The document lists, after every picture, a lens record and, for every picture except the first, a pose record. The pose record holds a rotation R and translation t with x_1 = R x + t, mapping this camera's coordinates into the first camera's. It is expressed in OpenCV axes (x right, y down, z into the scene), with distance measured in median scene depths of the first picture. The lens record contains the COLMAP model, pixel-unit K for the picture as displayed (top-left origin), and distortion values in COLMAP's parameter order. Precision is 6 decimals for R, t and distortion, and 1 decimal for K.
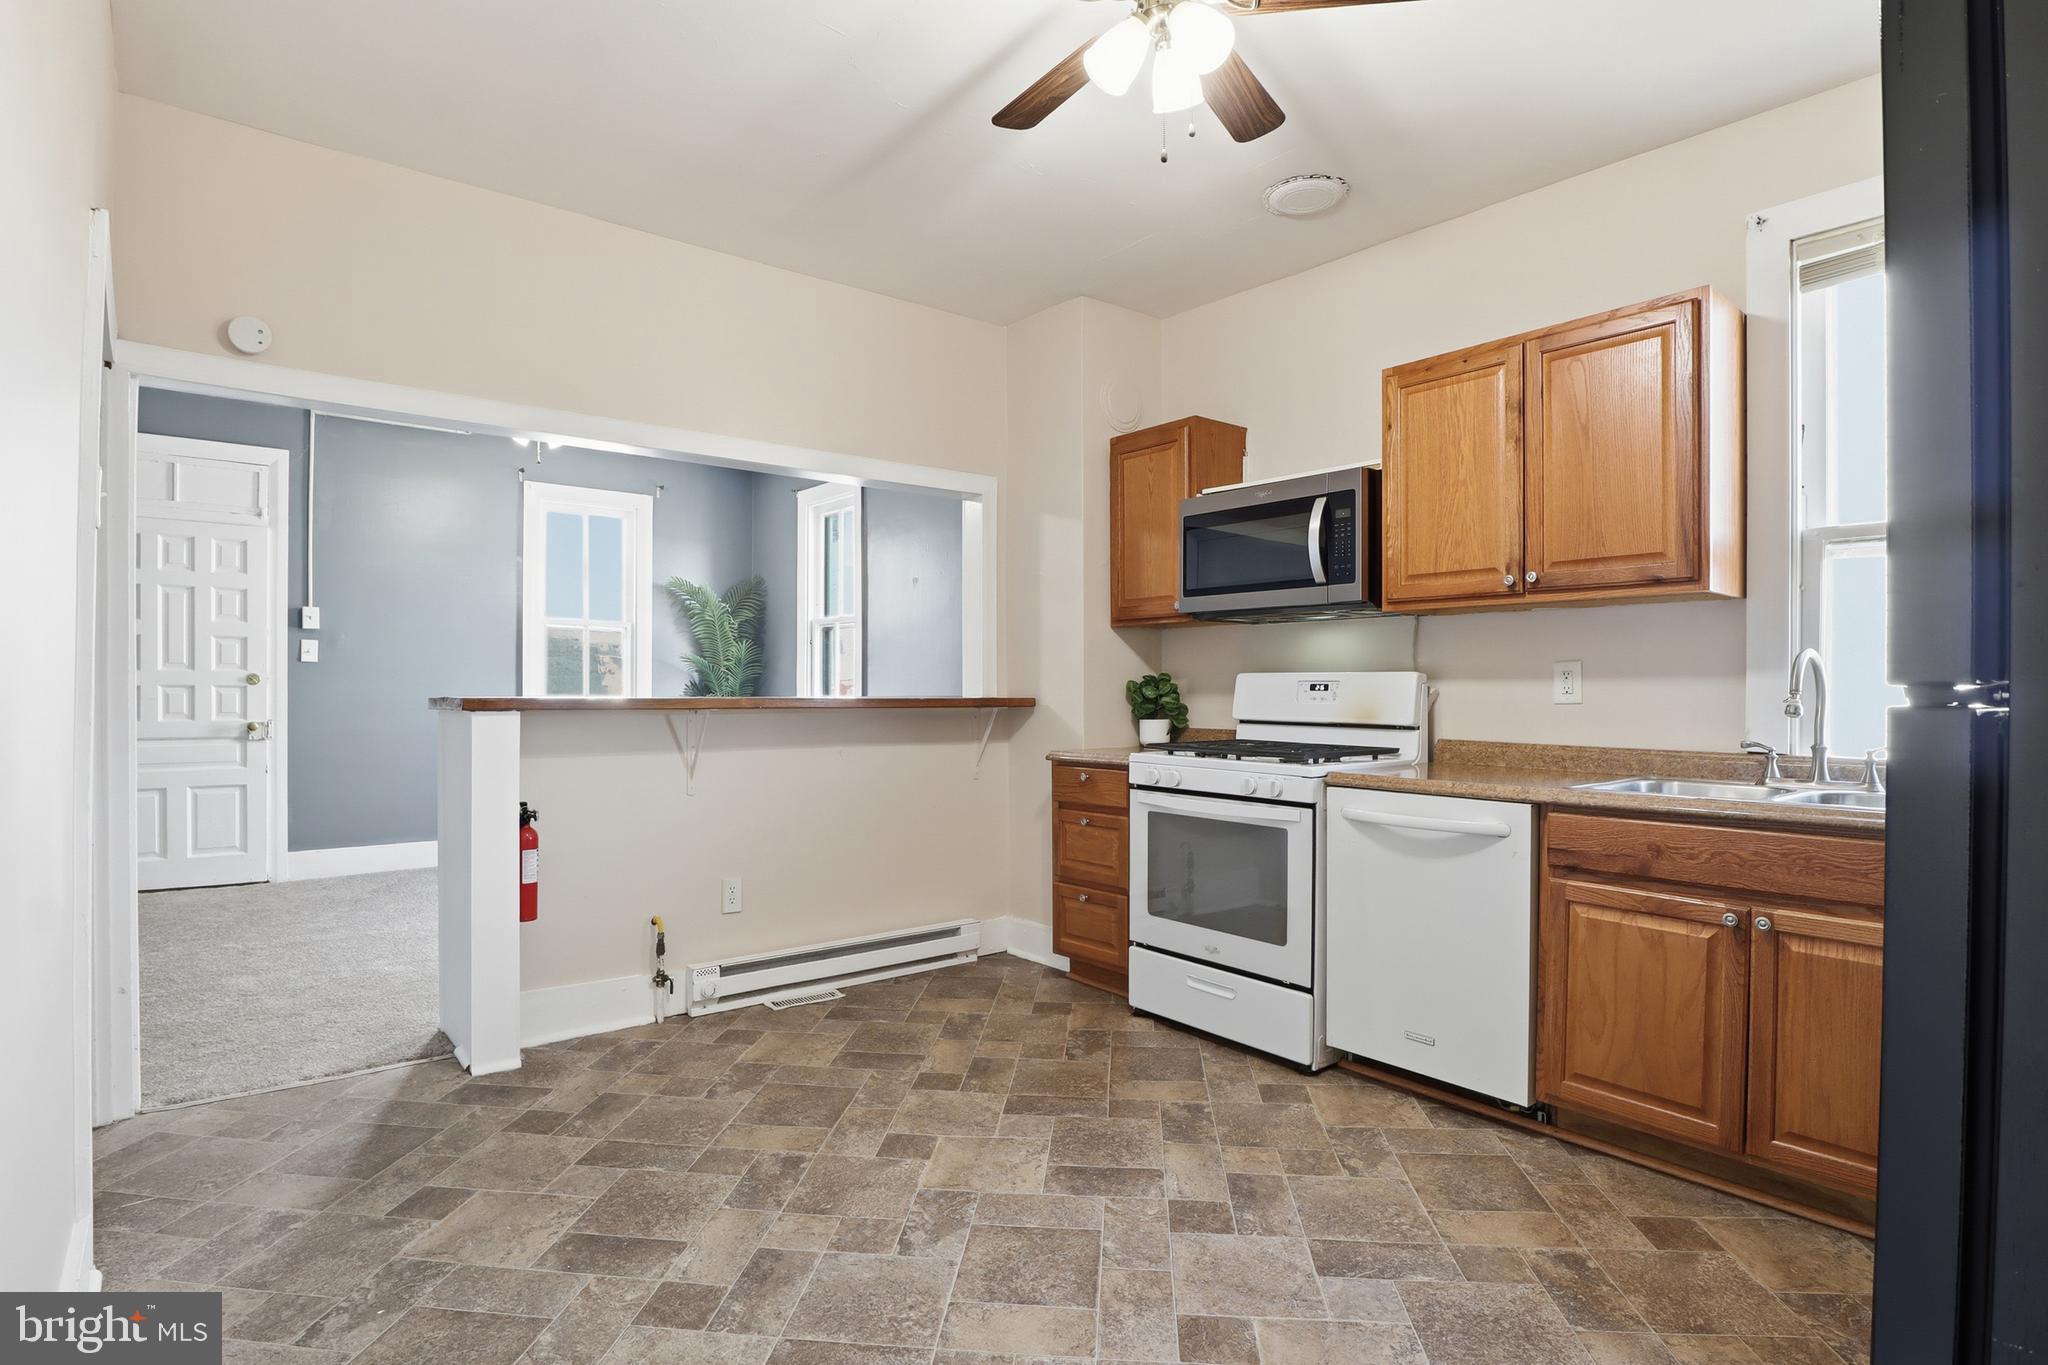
lens RADIAL K [[1054.0, 0, 1063.7], [0, 1054.0, 690.3], [0, 0, 1]] dist [-0.025046, 0.004762]
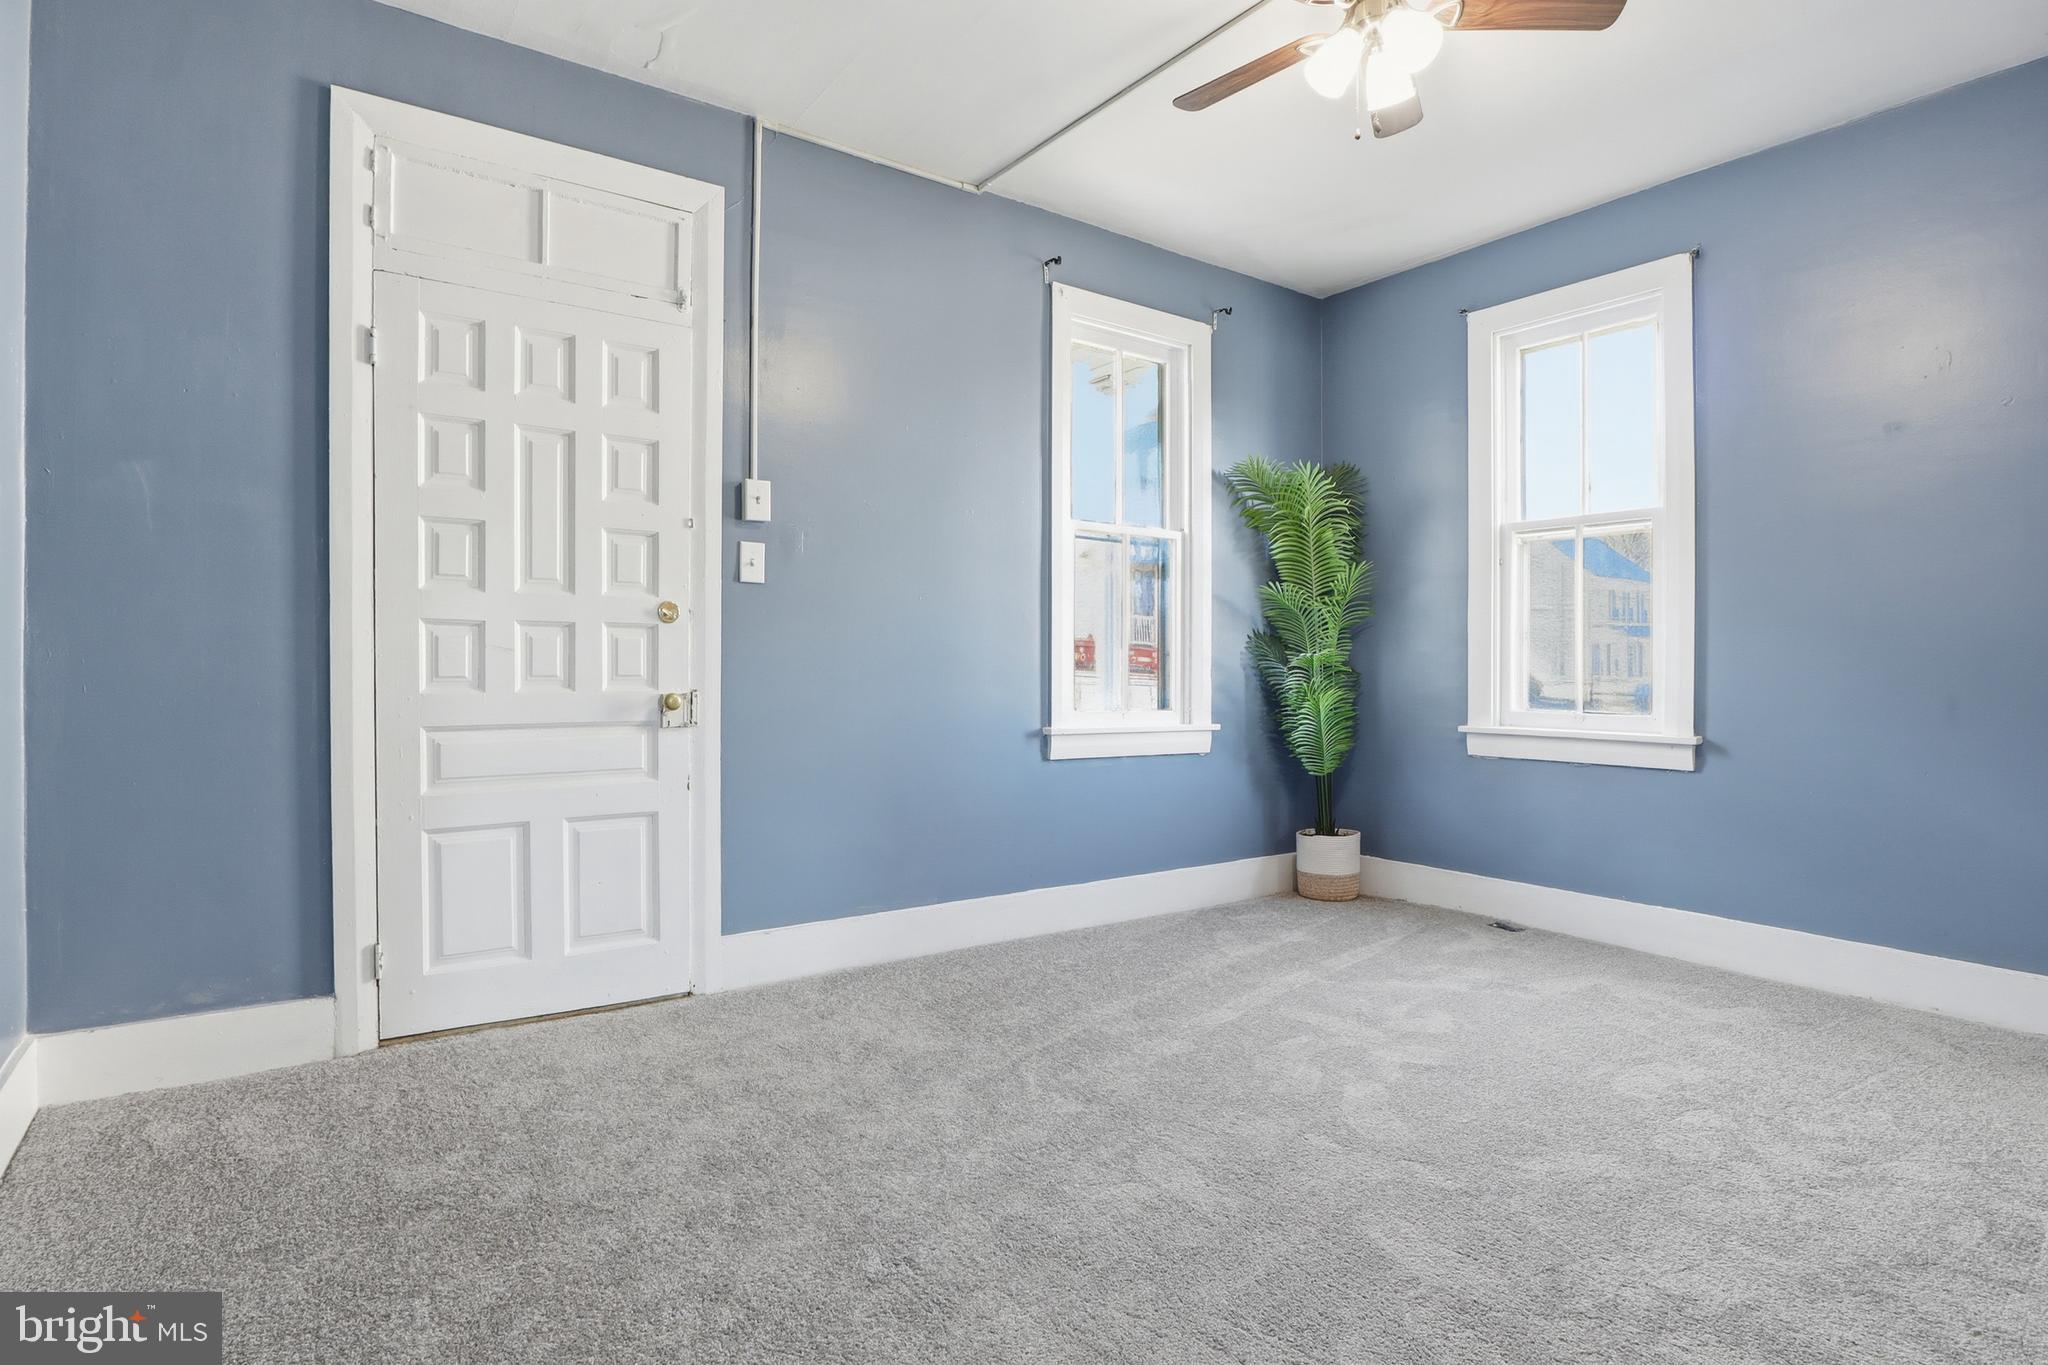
lens RADIAL K [[1054.0, 0, 1022.7], [0, 1054.0, 679.9], [0, 0, 1]] dist [-0.025046, 0.004762]
pose [[0.998528, 0.001549, -0.054216, -0.876519], [-0.001387, 0.999994, 0.003027, 0.033411], [0.054221, -0.002948, 0.998525, 0.731031]]
